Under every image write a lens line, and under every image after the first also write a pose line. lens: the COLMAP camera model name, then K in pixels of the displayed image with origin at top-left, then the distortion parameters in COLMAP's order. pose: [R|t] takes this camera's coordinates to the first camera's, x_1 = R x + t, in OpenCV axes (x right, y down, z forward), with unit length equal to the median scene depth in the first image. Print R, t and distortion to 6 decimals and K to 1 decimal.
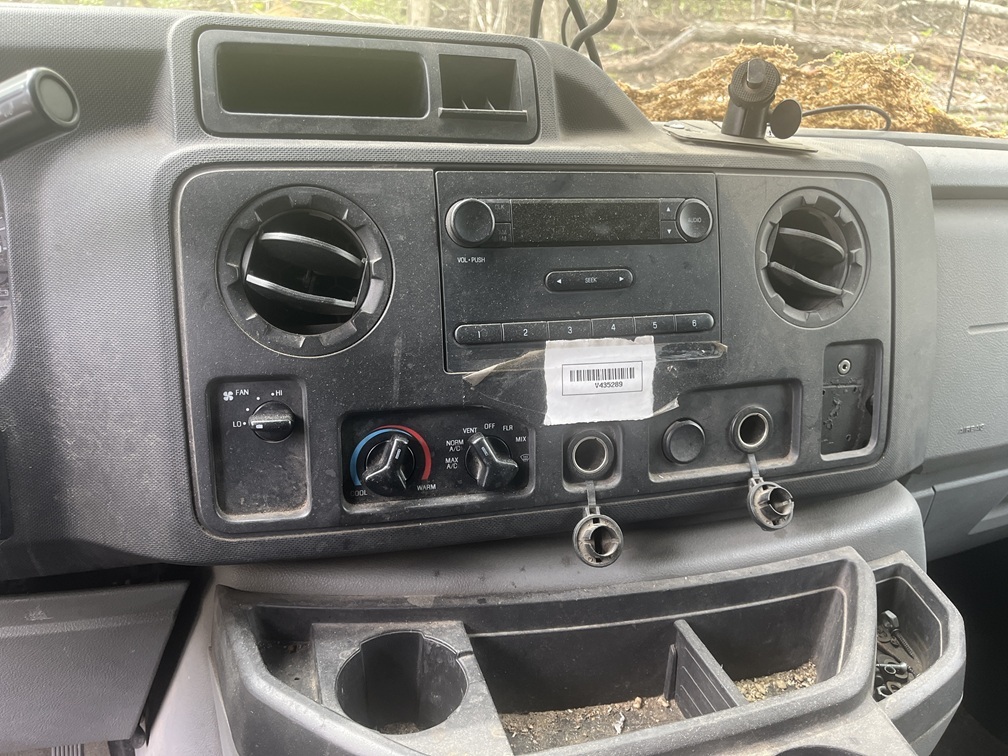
lens RADIAL K [[754.5, 0, 494.9], [0, 754.5, 416.9], [0, 0, 1]] dist [0.033501, -0.051371]
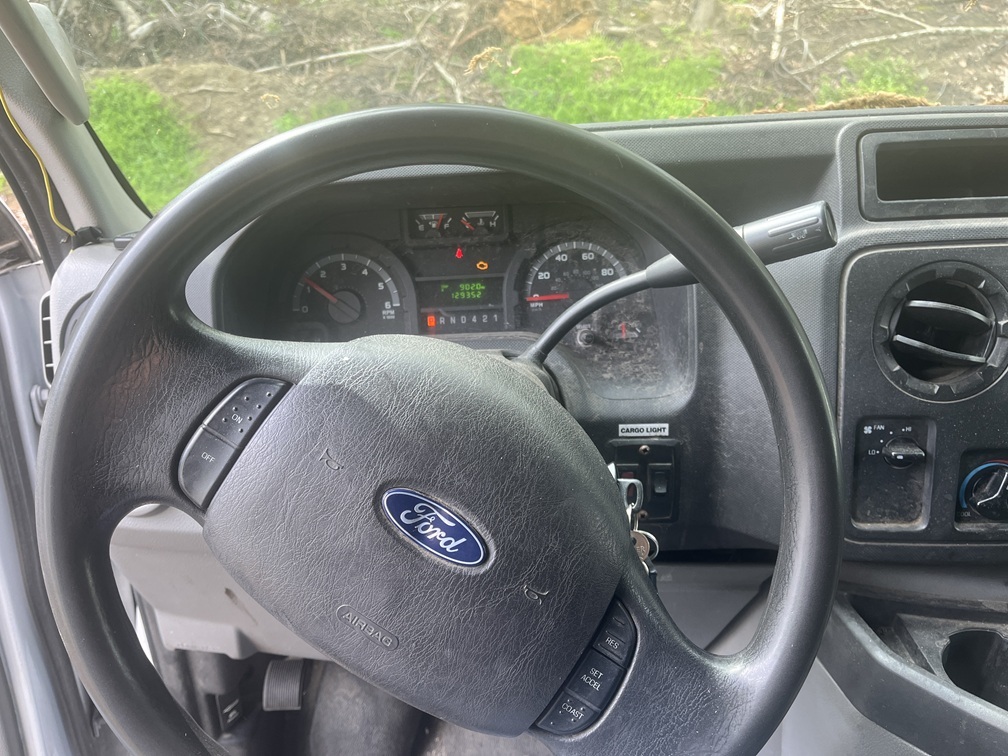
lens RADIAL K [[754.5, 0, 465.3], [0, 754.5, 398.8], [0, 0, 1]] dist [0.033501, -0.051371]
pose [[0.948382, 0.056170, -0.312117, -0.586764], [-0.041682, 0.997729, 0.052904, -0.115968], [0.314380, -0.037163, 0.948570, -0.394907]]
